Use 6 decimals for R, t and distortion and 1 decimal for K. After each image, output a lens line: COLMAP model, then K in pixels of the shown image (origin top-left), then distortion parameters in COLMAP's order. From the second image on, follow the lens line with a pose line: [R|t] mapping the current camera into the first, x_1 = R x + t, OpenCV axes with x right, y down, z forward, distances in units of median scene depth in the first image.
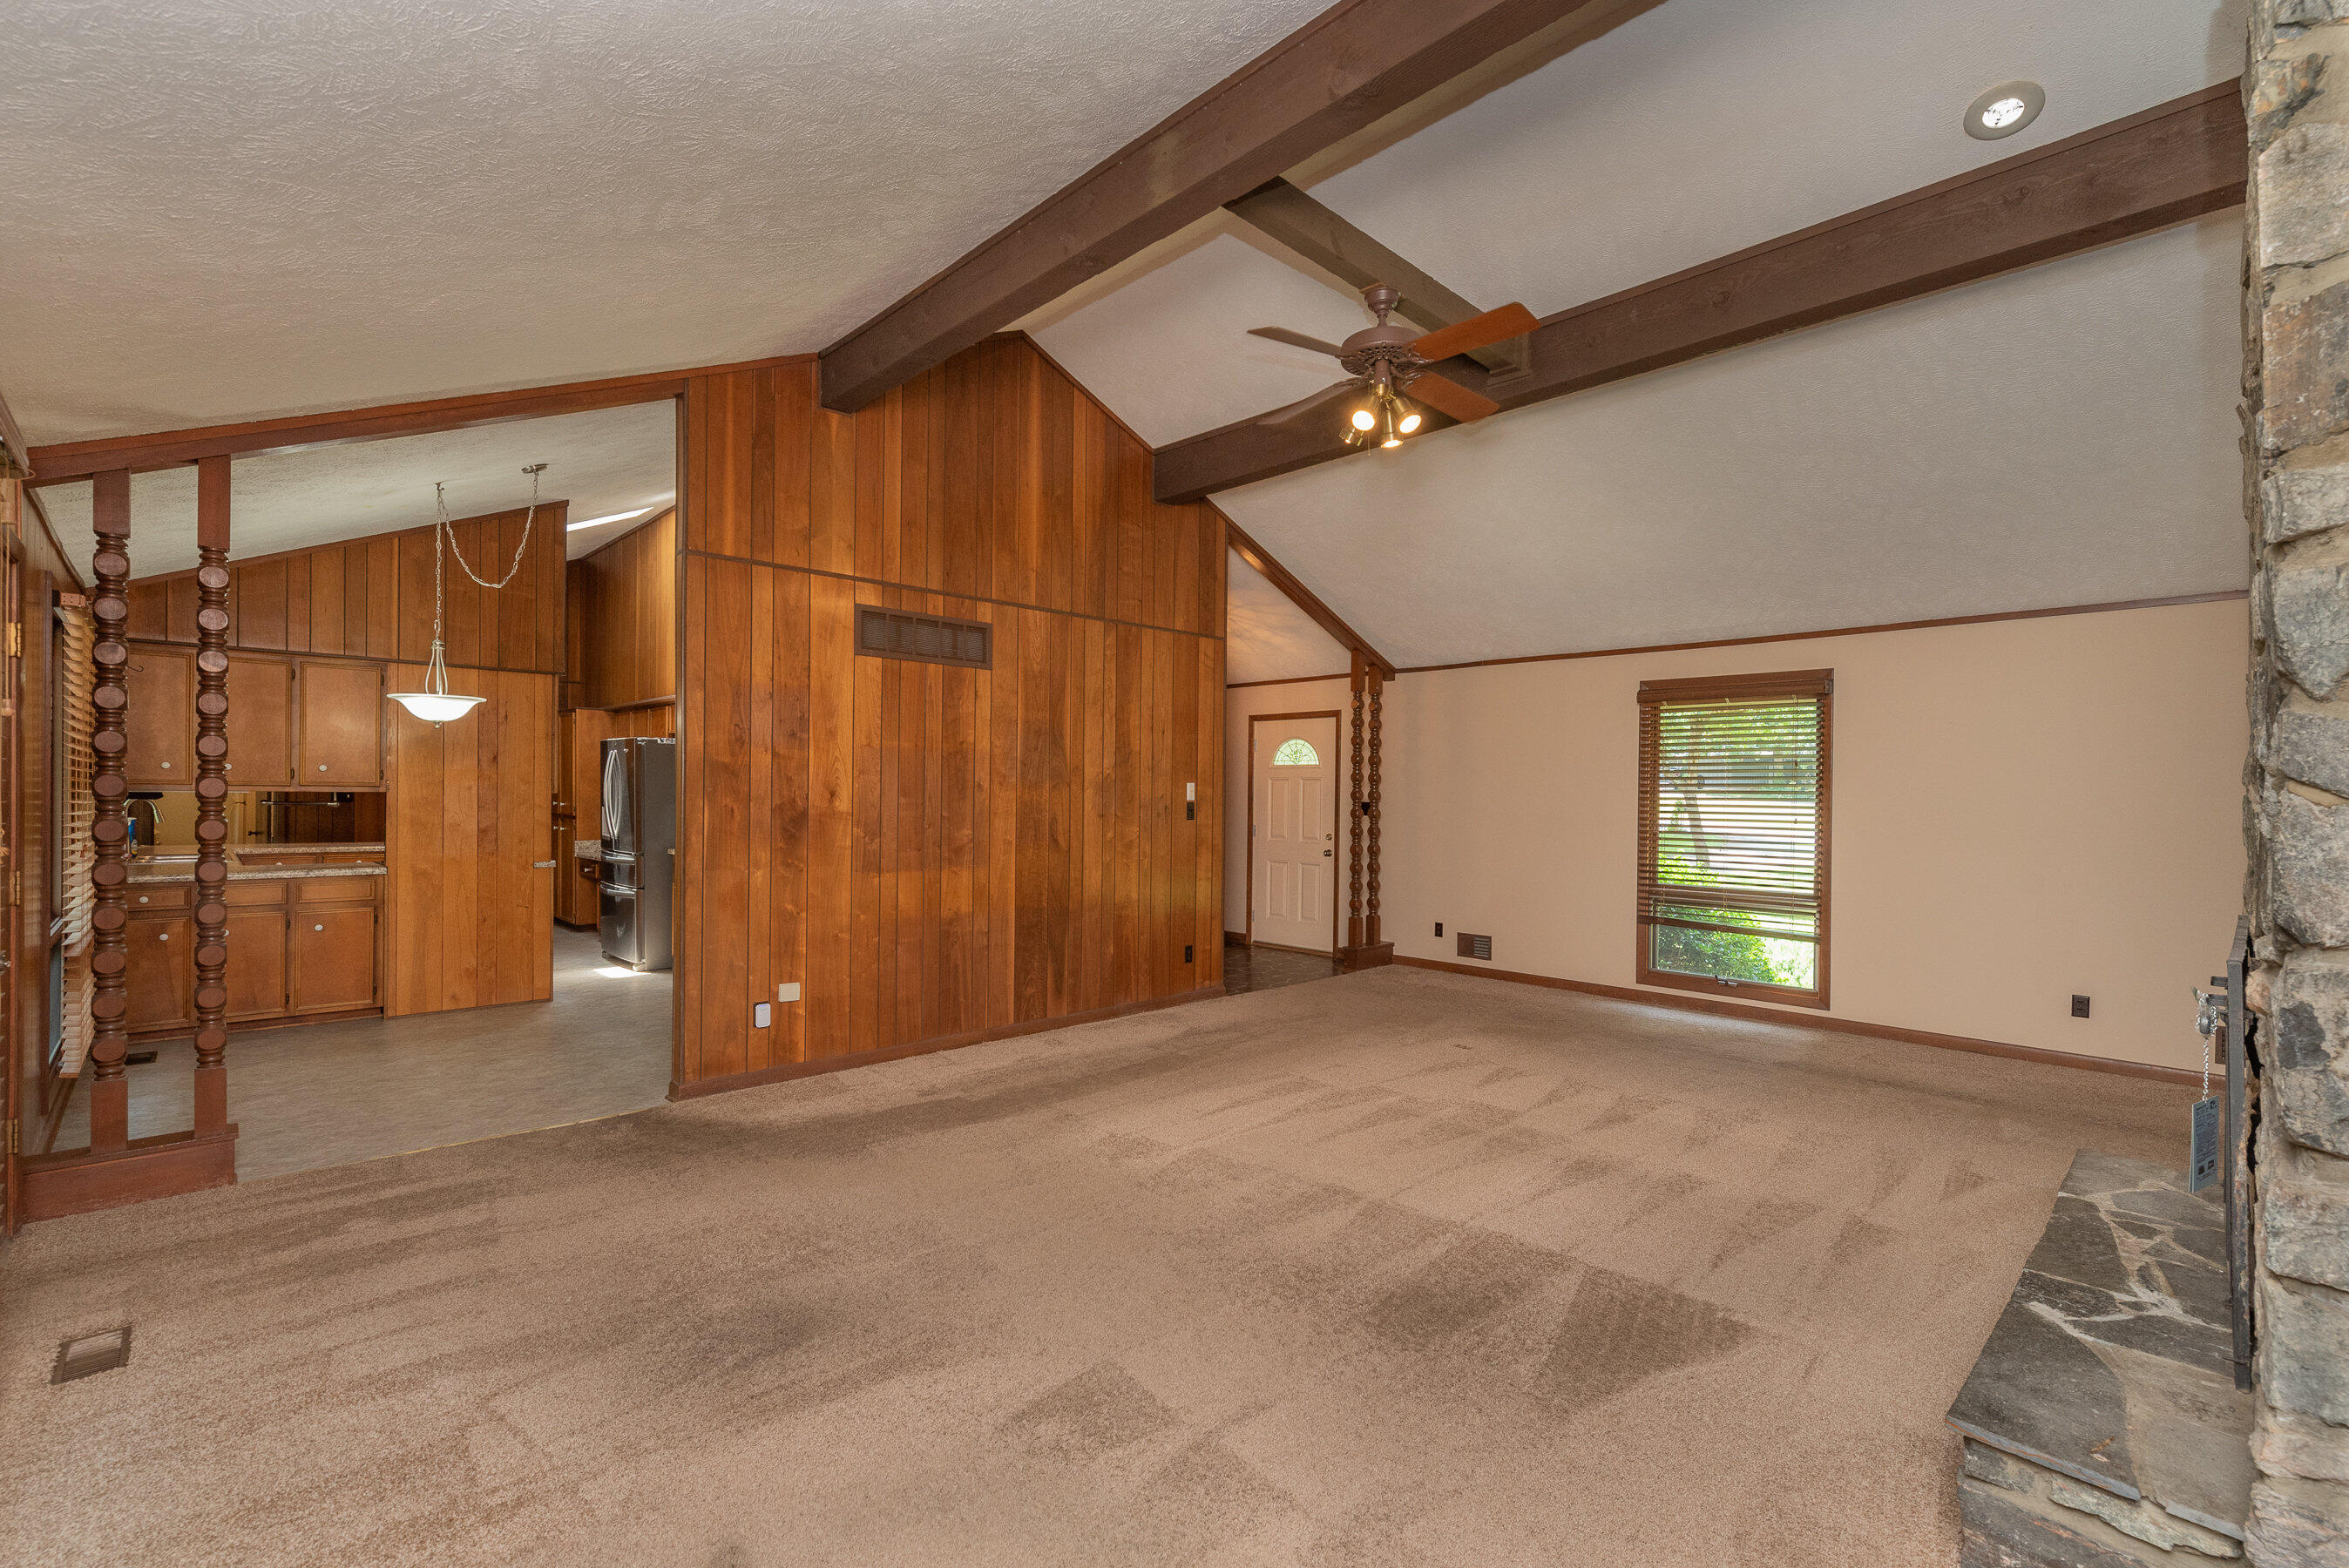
lens RADIAL K [[1024.1, 0, 1161.4], [0, 1024.1, 789.5], [0, 0, 1]] dist [0.001740, -0.000956]
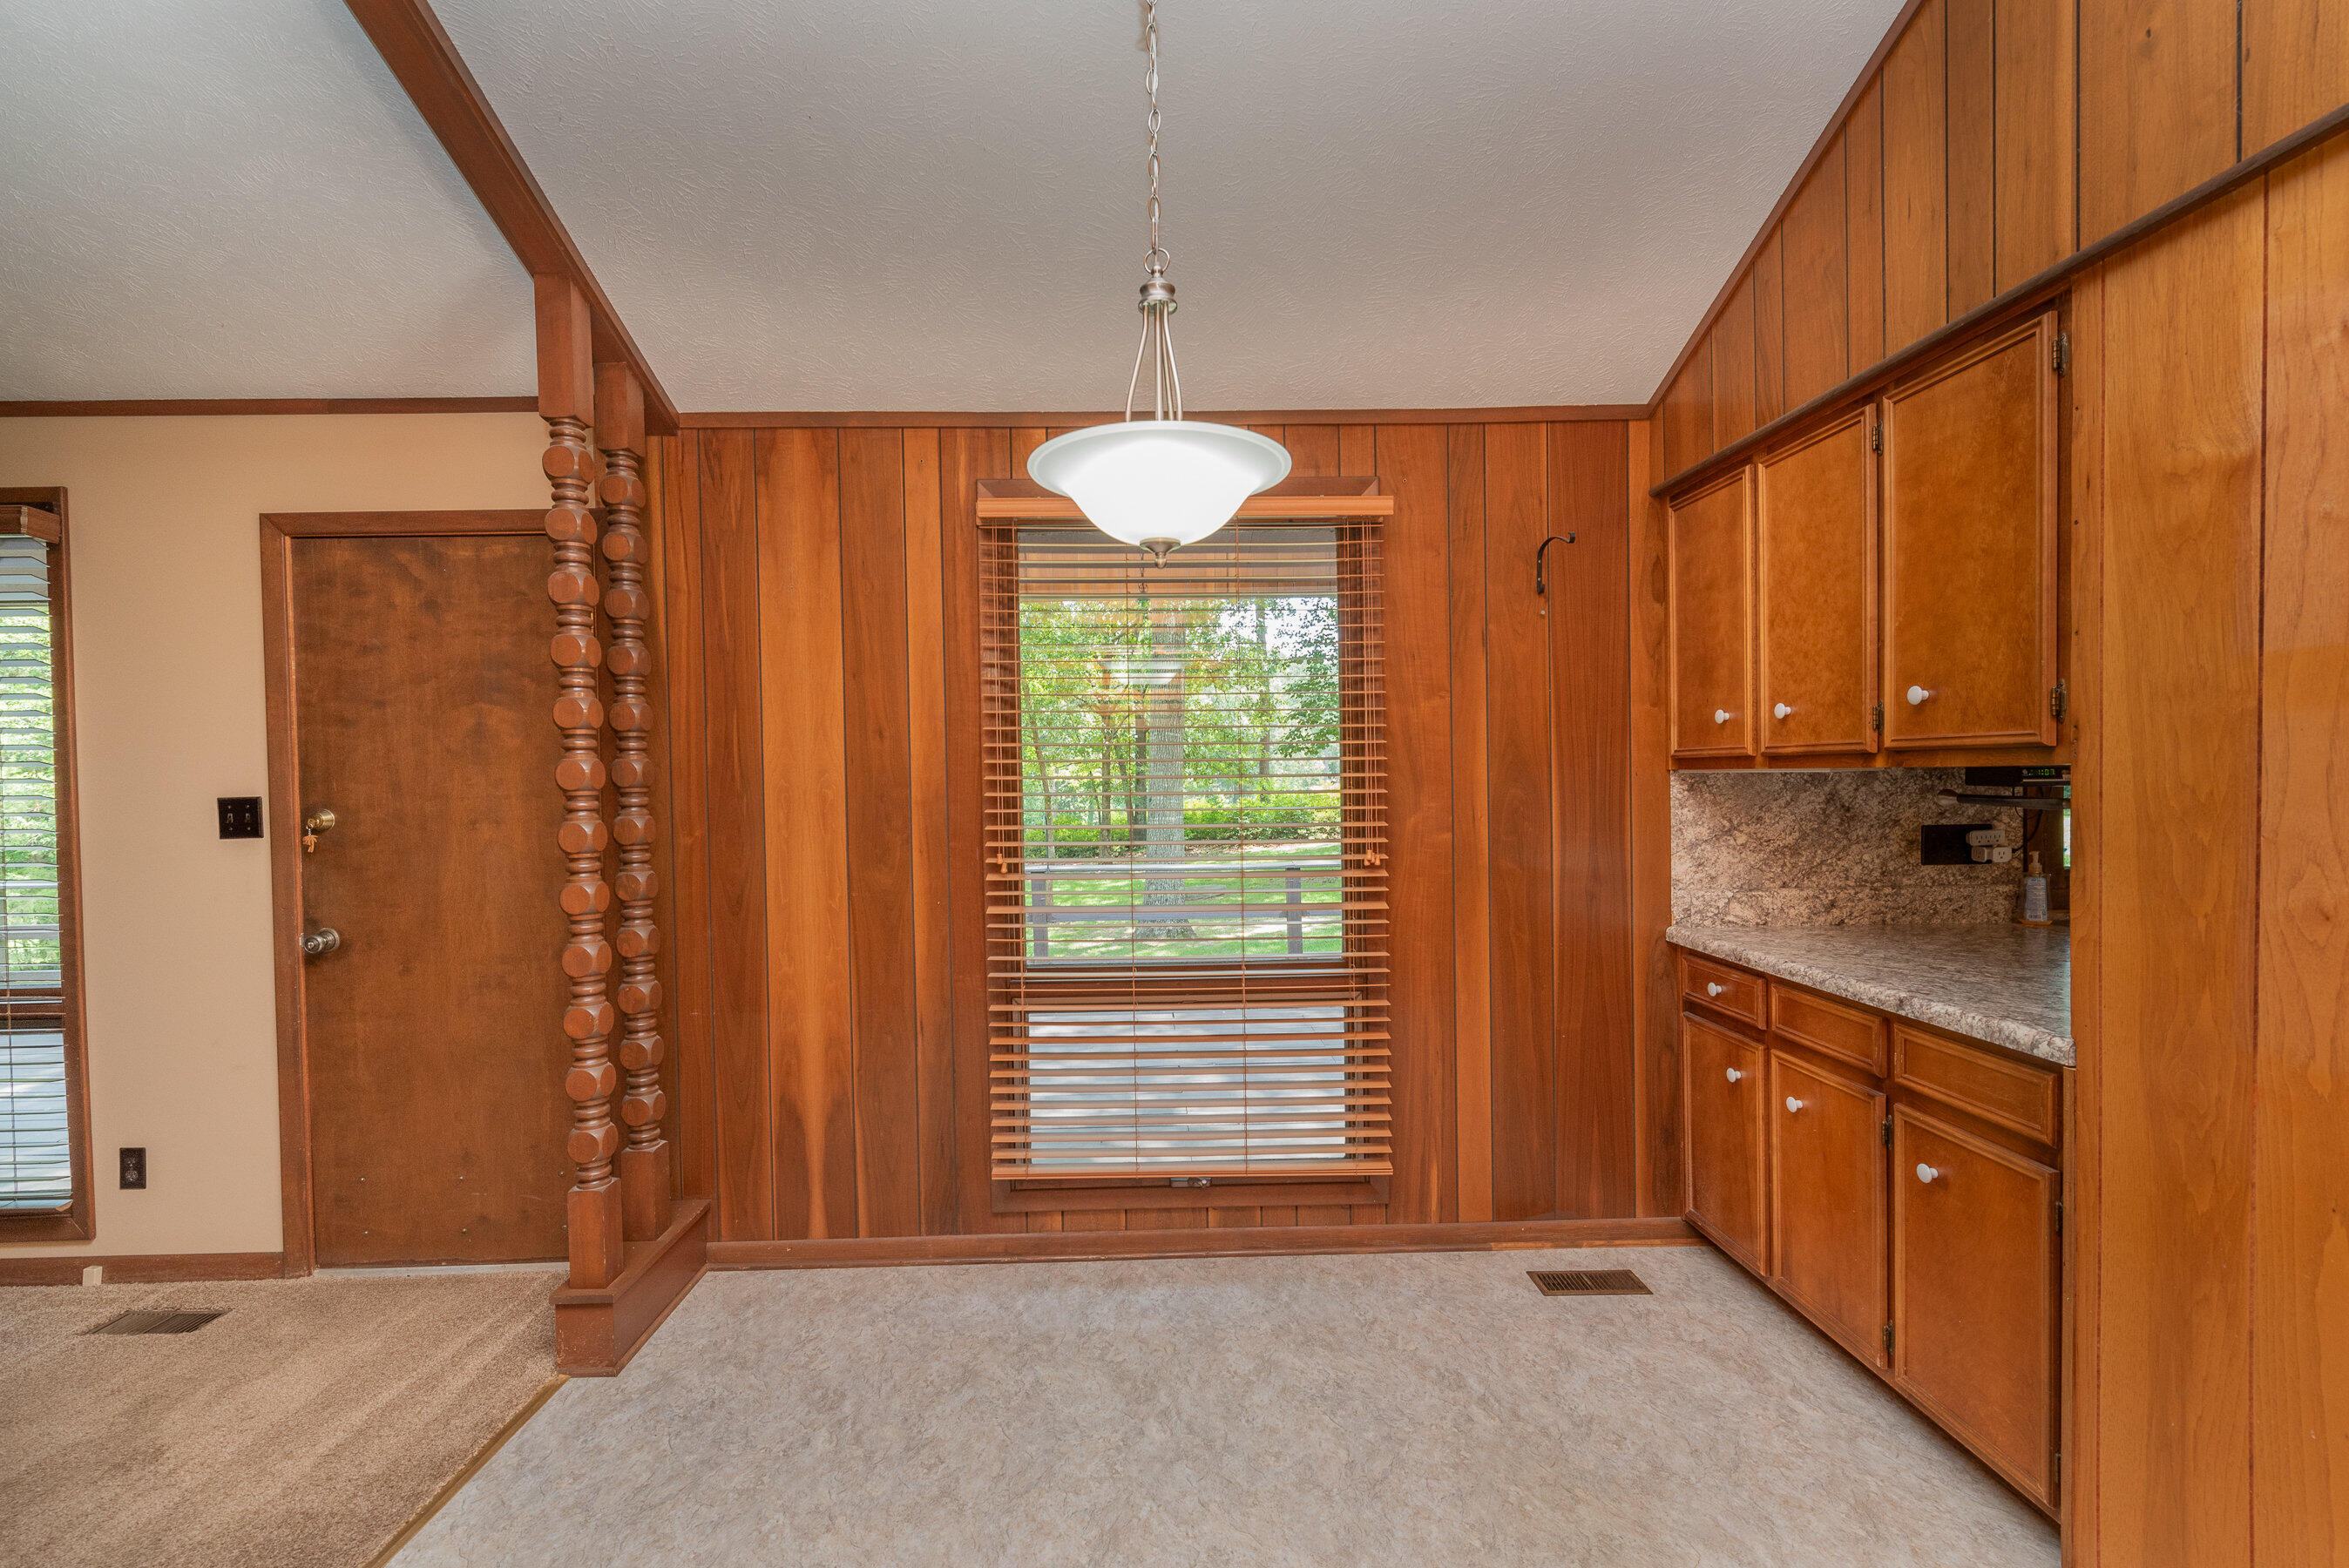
lens RADIAL K [[1024.1, 0, 1163.4], [0, 1024.1, 794.7], [0, 0, 1]] dist [0.001740, -0.000956]
pose [[-0.671767, 0.015302, -0.740604, -0.384084], [0.011183, 0.999882, 0.010516, 0.004426], [0.740678, -0.001218, -0.671859, 0.980209]]
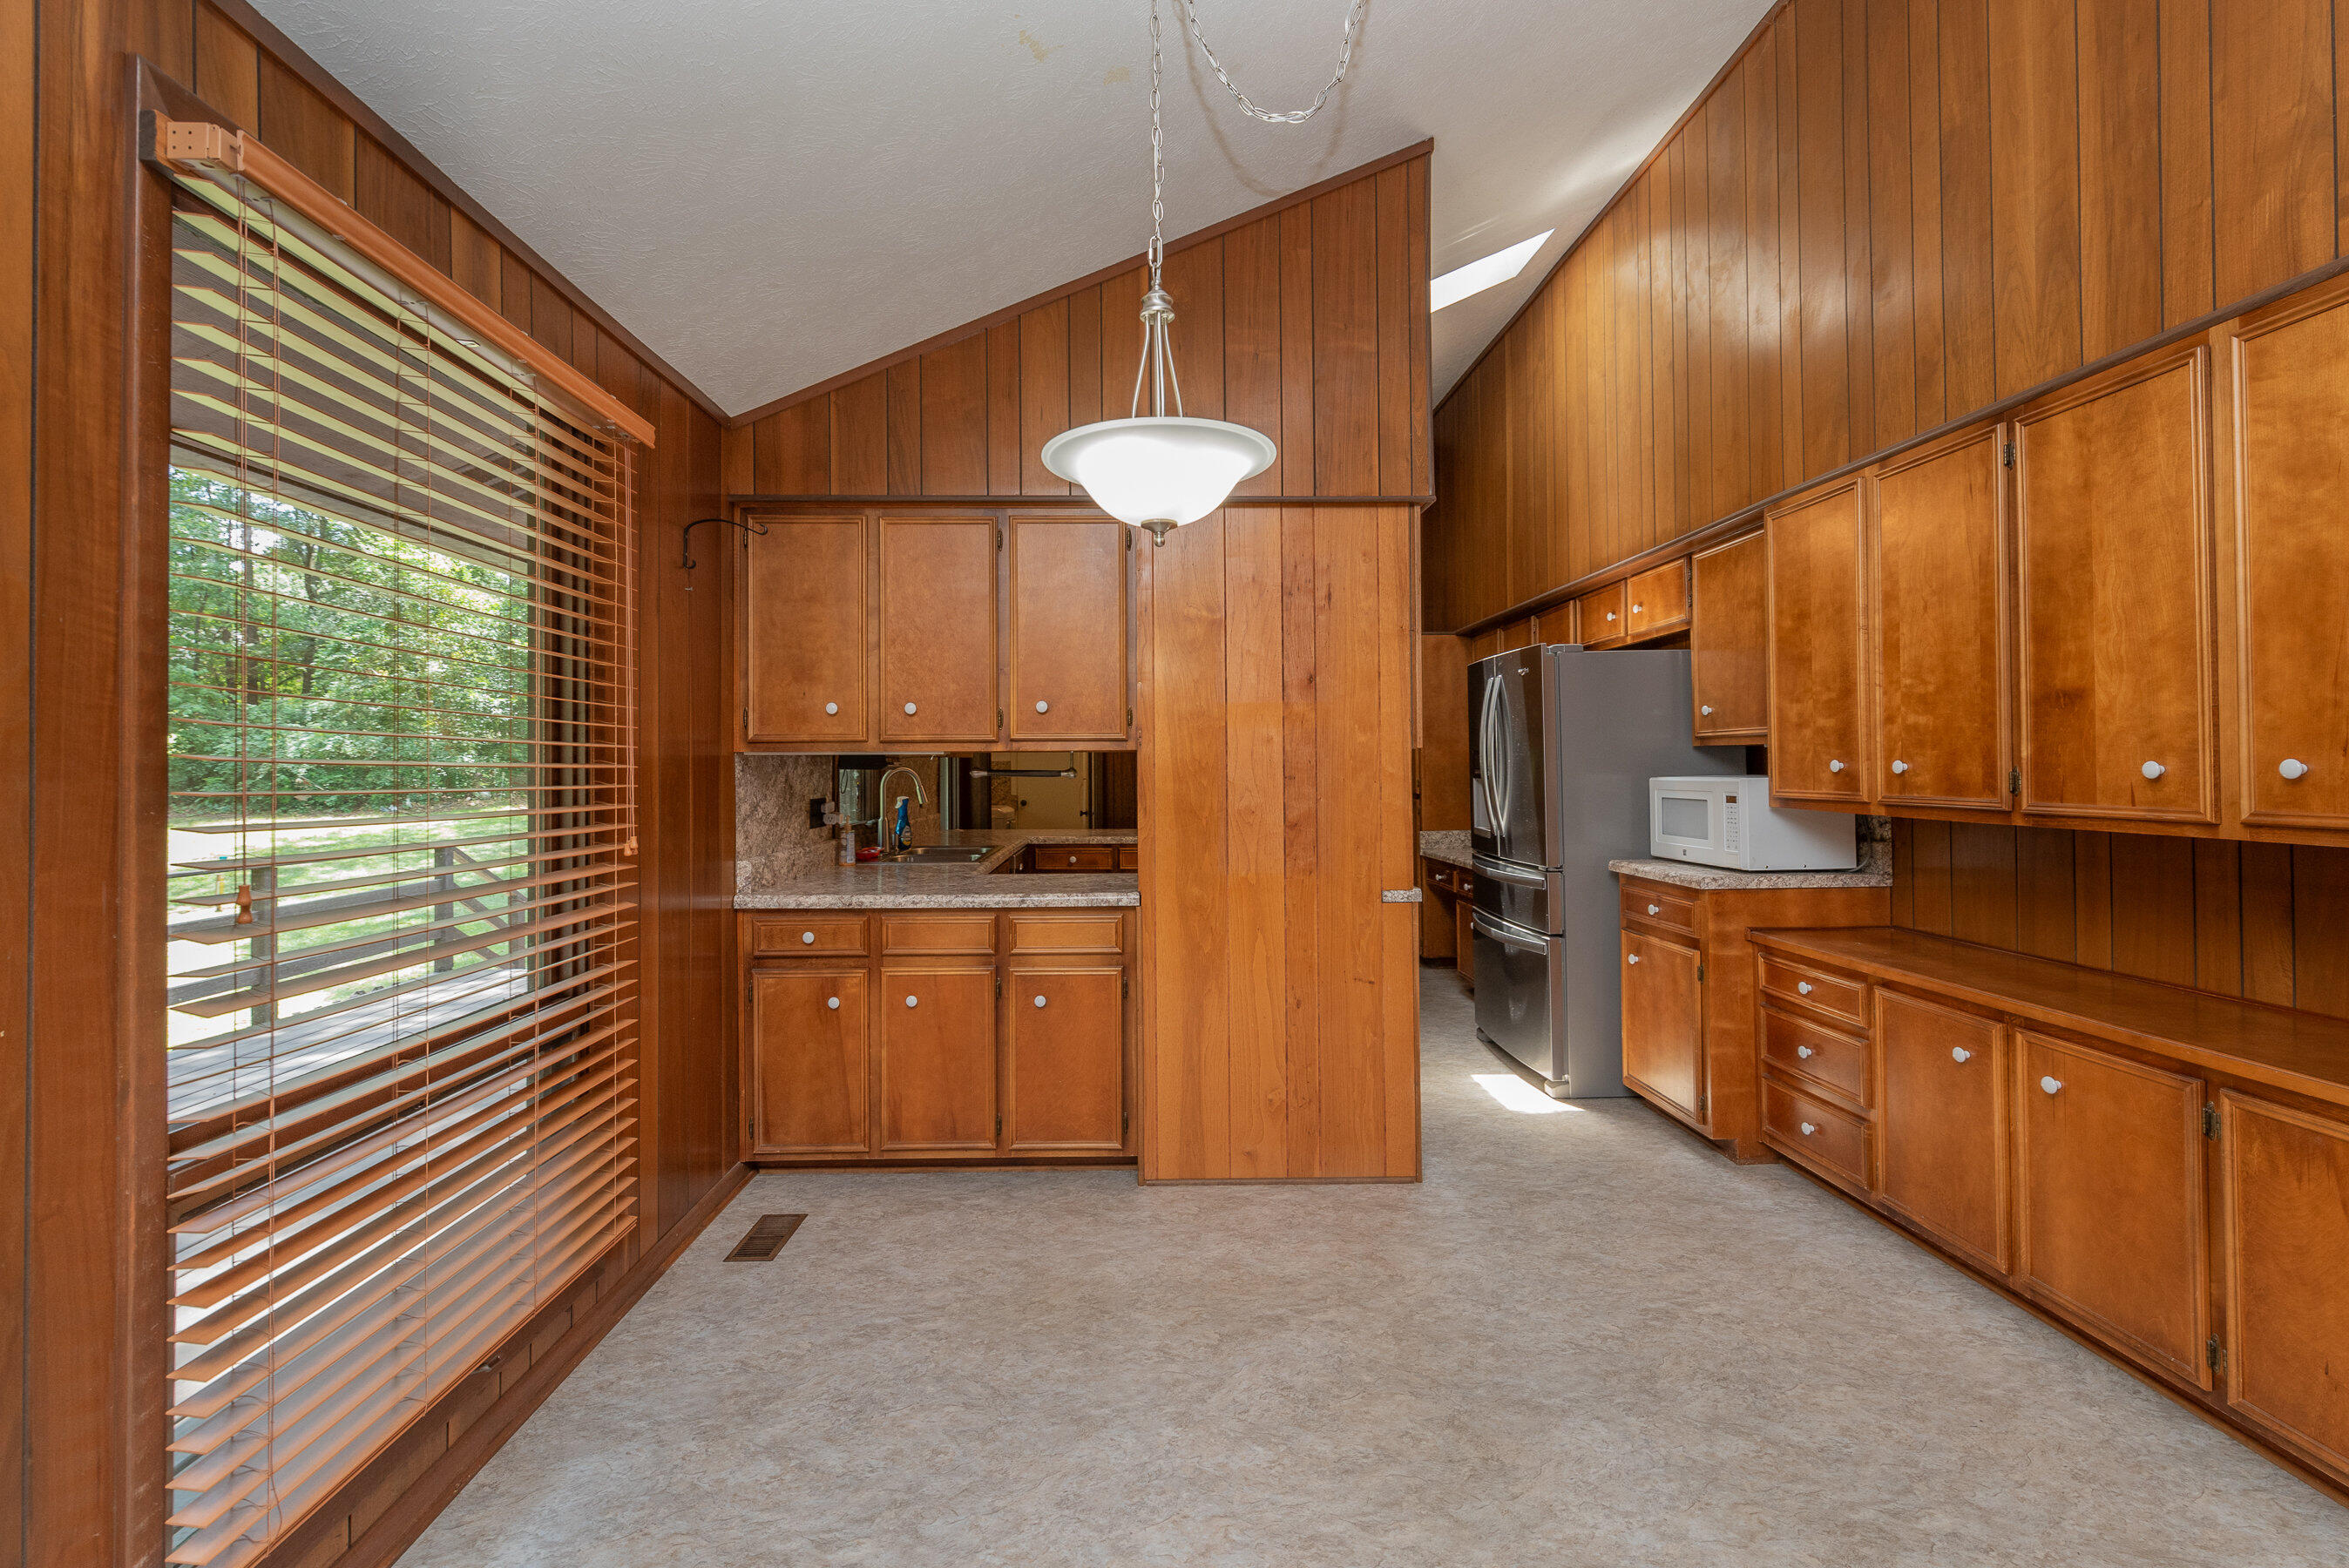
lens RADIAL K [[1024.1, 0, 1156.0], [0, 1024.1, 760.8], [0, 0, 1]] dist [0.001740, -0.000956]
pose [[0.738915, -0.016881, -0.673587, -0.384686], [0.014943, 0.999851, -0.008665, 0.012409], [0.673633, -0.003663, 0.739057, 0.602355]]
